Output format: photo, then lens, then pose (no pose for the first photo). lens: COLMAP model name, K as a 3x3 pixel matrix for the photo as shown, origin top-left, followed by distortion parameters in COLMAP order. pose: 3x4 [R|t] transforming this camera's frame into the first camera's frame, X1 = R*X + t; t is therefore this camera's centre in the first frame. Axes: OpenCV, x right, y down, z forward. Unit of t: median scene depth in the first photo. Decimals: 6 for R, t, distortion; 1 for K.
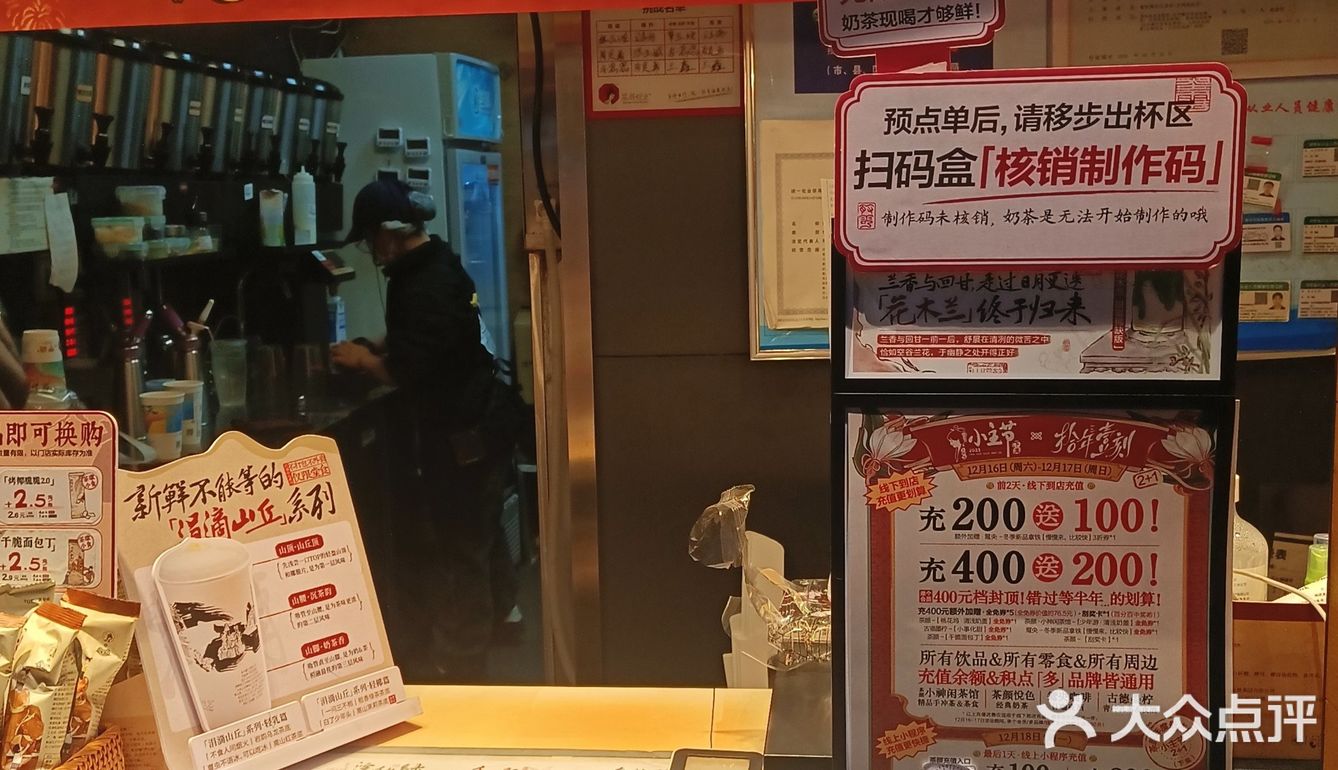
lens RADIAL K [[1433.4, 0, 669.0], [0, 1433.4, 385.0], [0, 0, 1]] dist [0.028872, 0.032358]
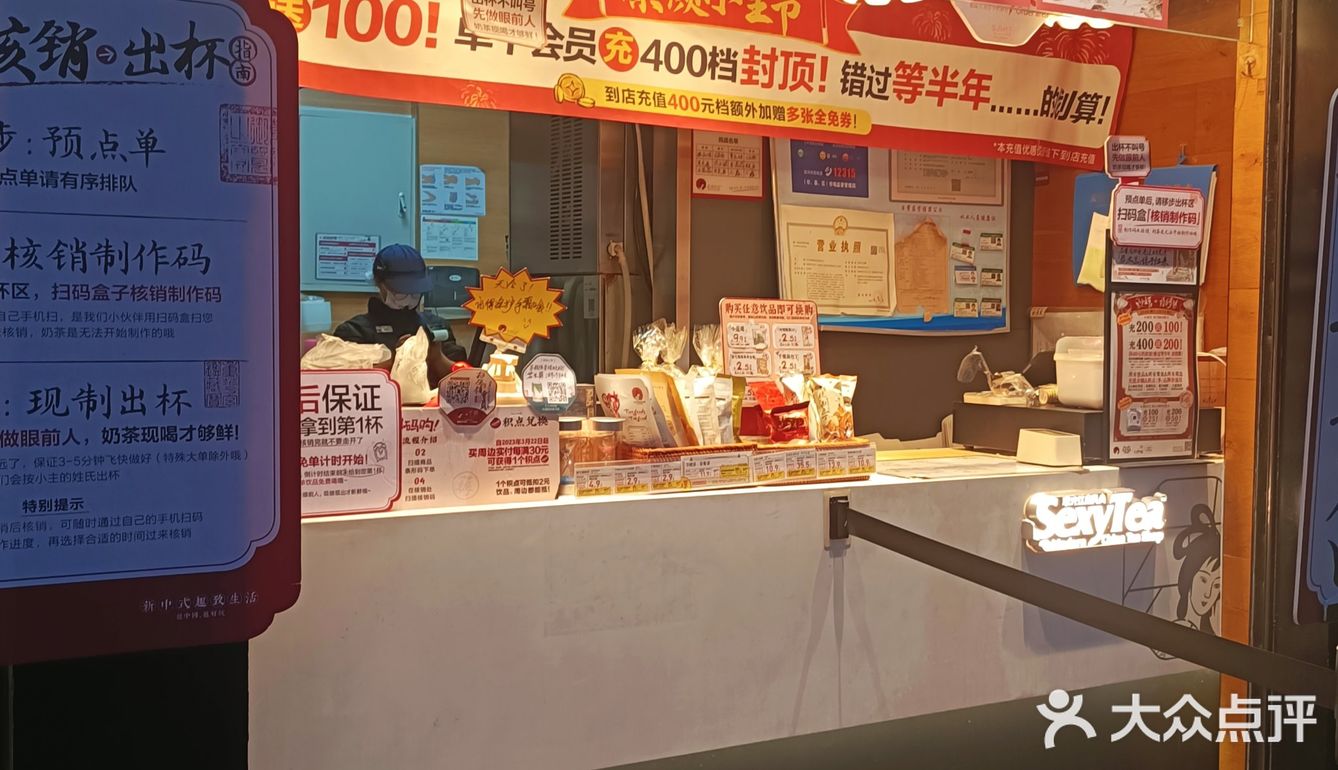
lens RADIAL K [[1433.4, 0, 669.0], [0, 1433.4, 385.0], [0, 0, 1]] dist [0.028872, 0.032358]
pose [[0.813558, 0.003312, 0.581474, -2.431983], [0.049986, 0.995884, -0.075610, 0.400810], [-0.579331, 0.090579, 0.810044, -0.916750]]
